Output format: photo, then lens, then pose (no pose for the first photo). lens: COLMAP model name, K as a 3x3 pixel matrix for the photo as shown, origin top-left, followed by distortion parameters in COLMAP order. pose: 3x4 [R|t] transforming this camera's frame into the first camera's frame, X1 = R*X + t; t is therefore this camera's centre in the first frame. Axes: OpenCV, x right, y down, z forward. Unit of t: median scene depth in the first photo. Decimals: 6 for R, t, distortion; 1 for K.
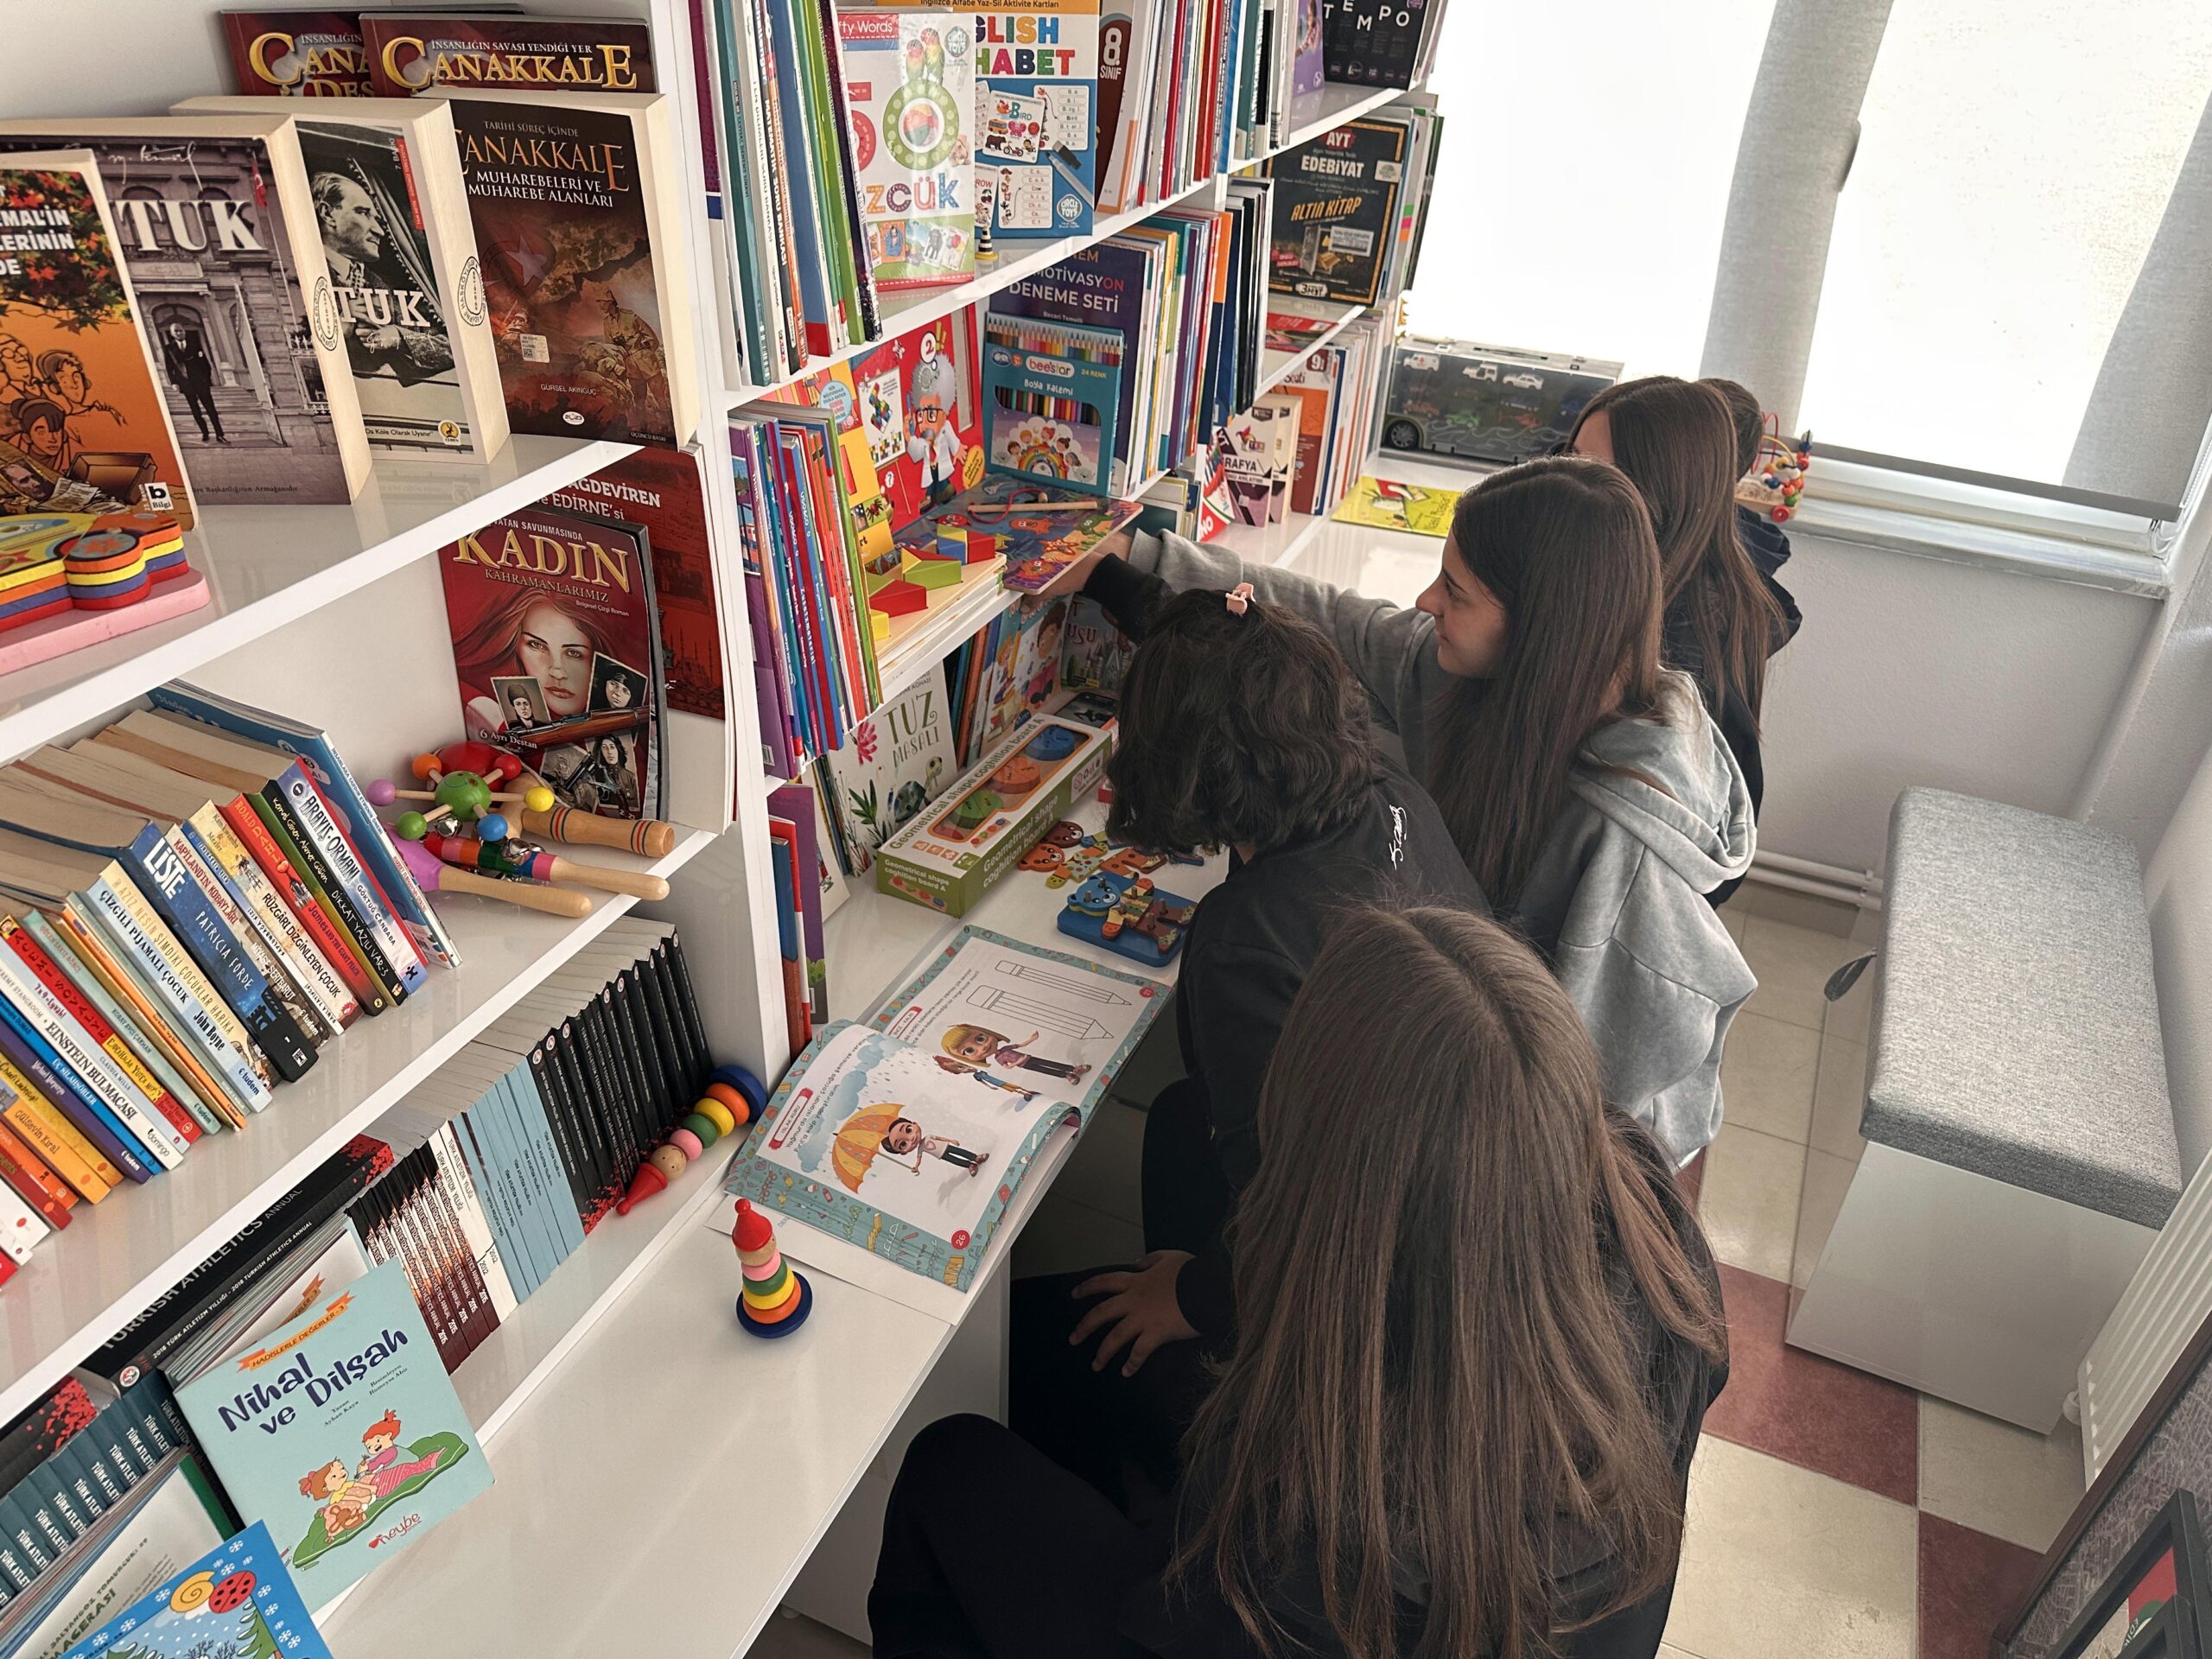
lens RADIAL K [[1558.9, 0, 1115.8], [0, 1558.9, 826.8], [0, 0, 1]] dist [0.051381, -0.048187]
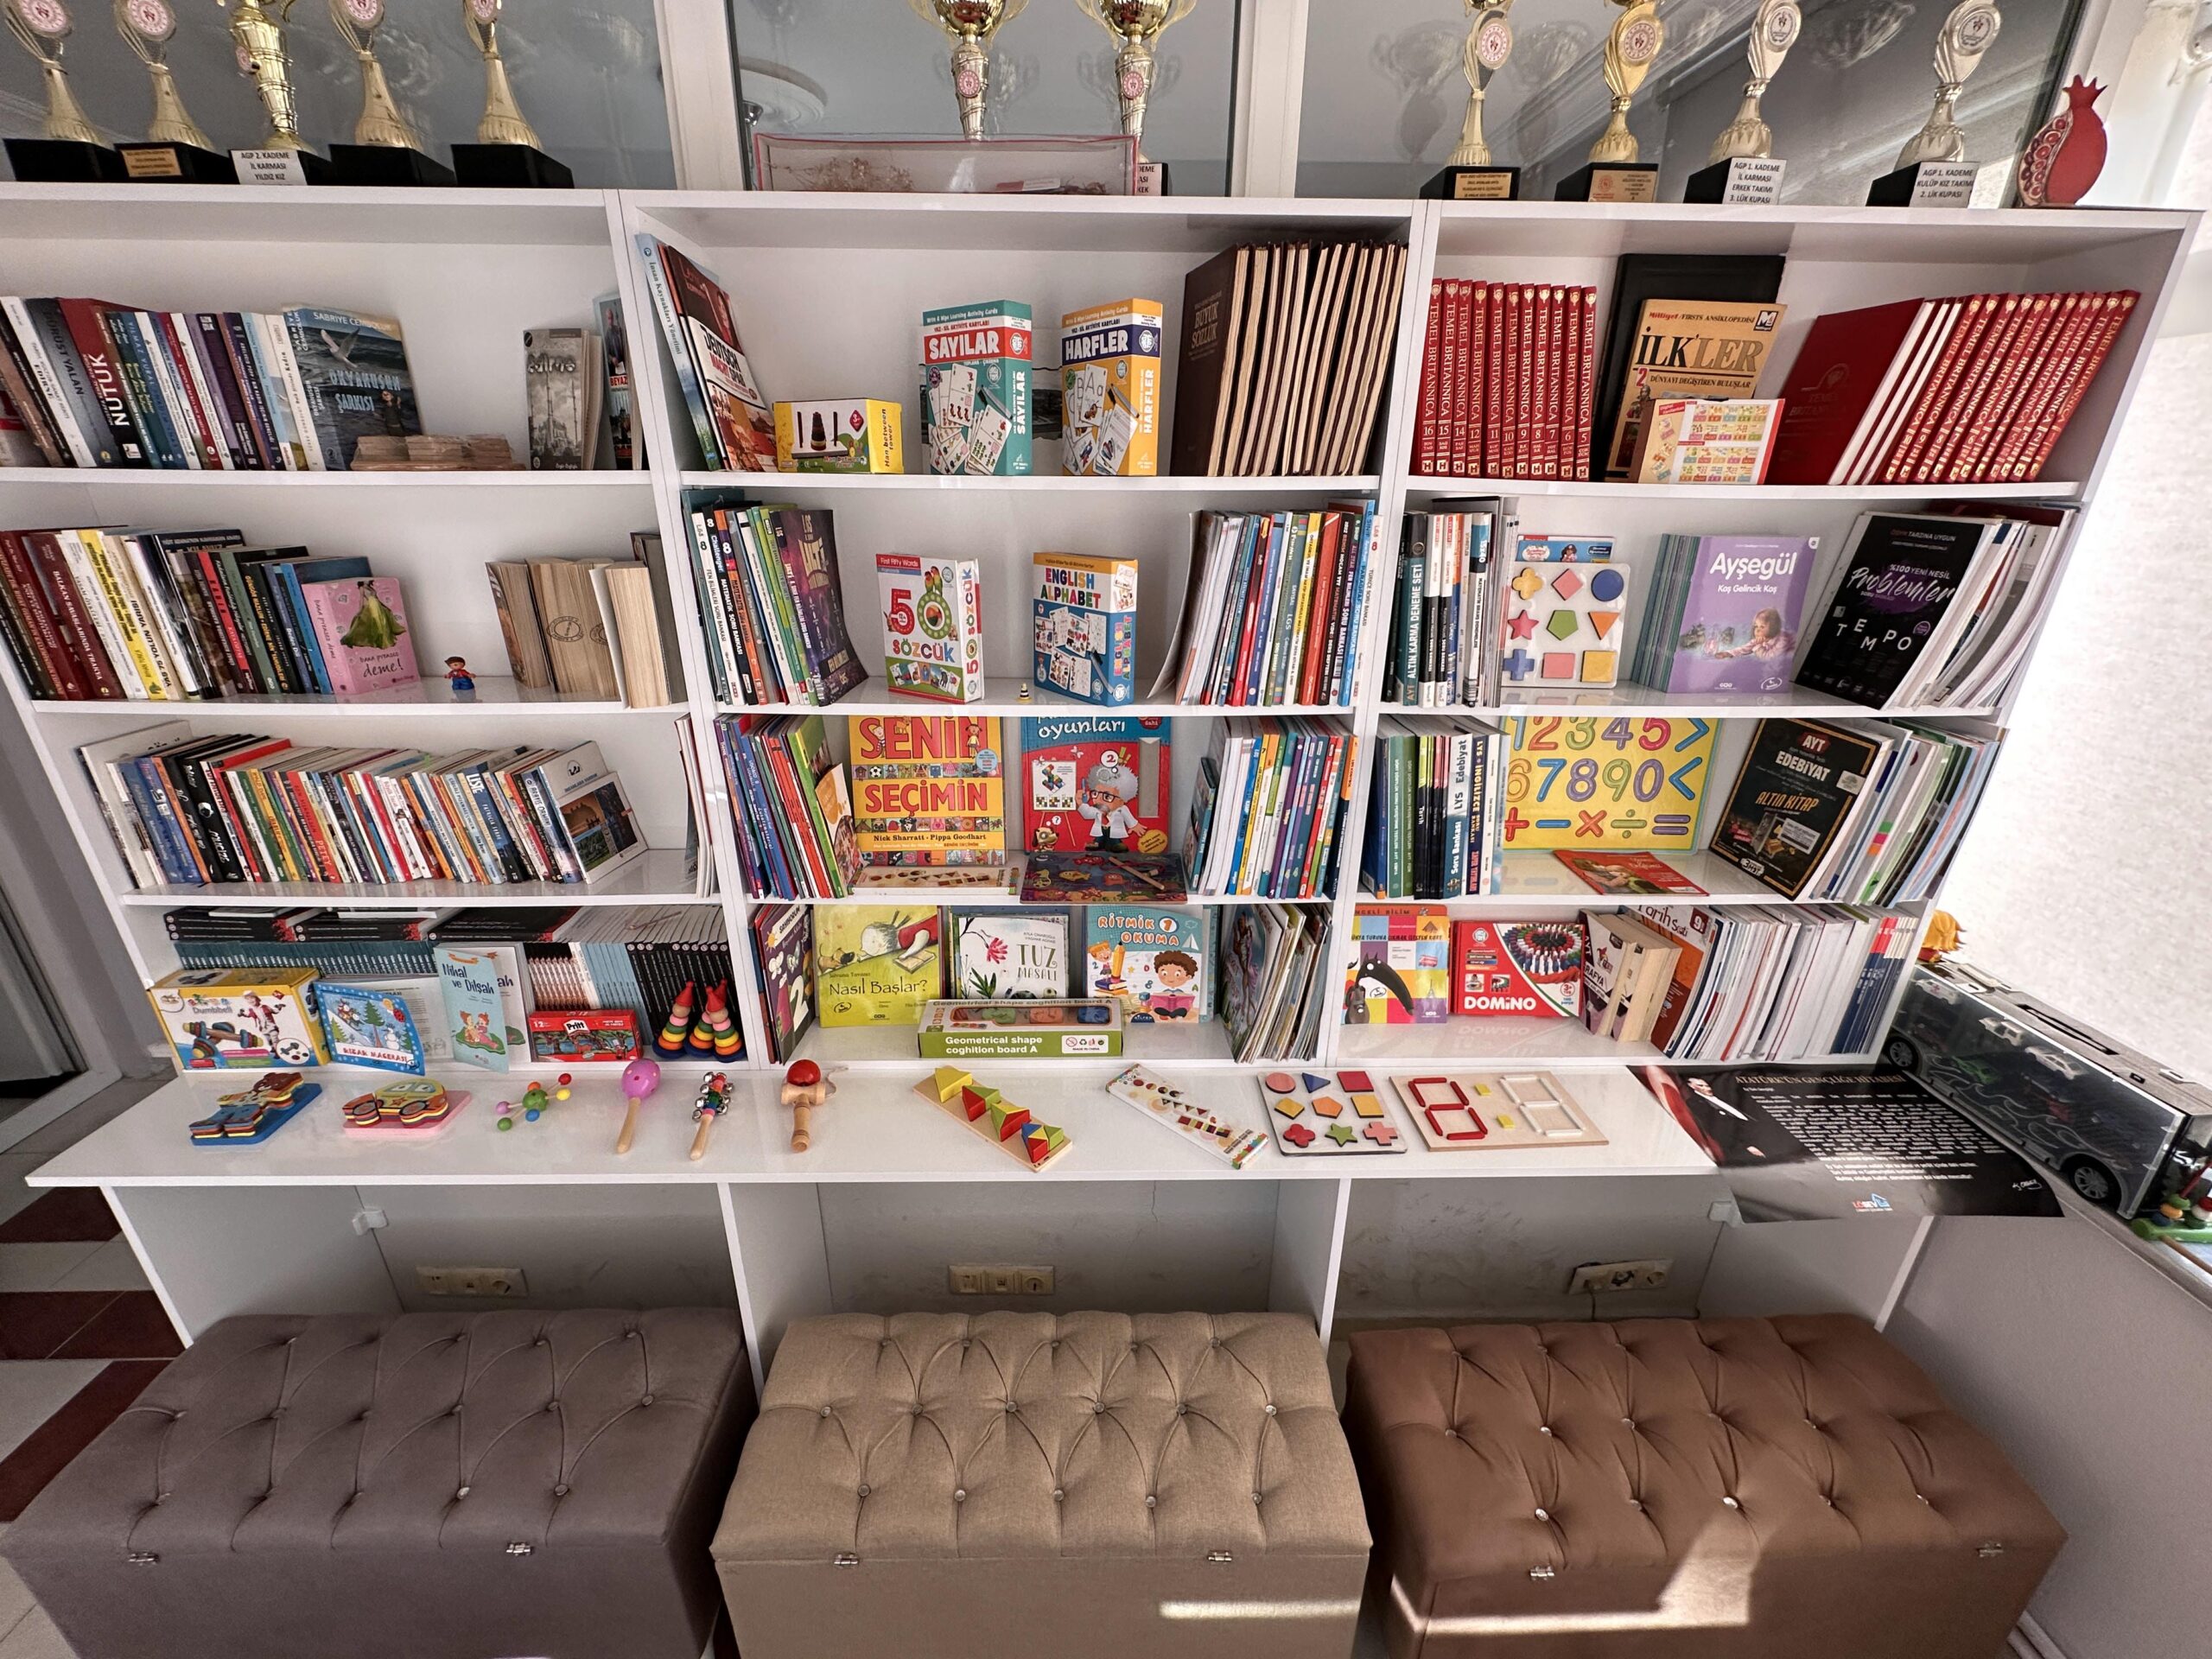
lens RADIAL K [[877.7, 0, 1100.2], [0, 877.7, 834.8], [0, 0, 1]] dist [-0.002780, -0.000556]
pose [[0.421430, 0.308765, -0.852679, 0.937594], [-0.485704, 0.870874, 0.075298, -0.412067], [0.765825, 0.382417, 0.516981, 0.751108]]
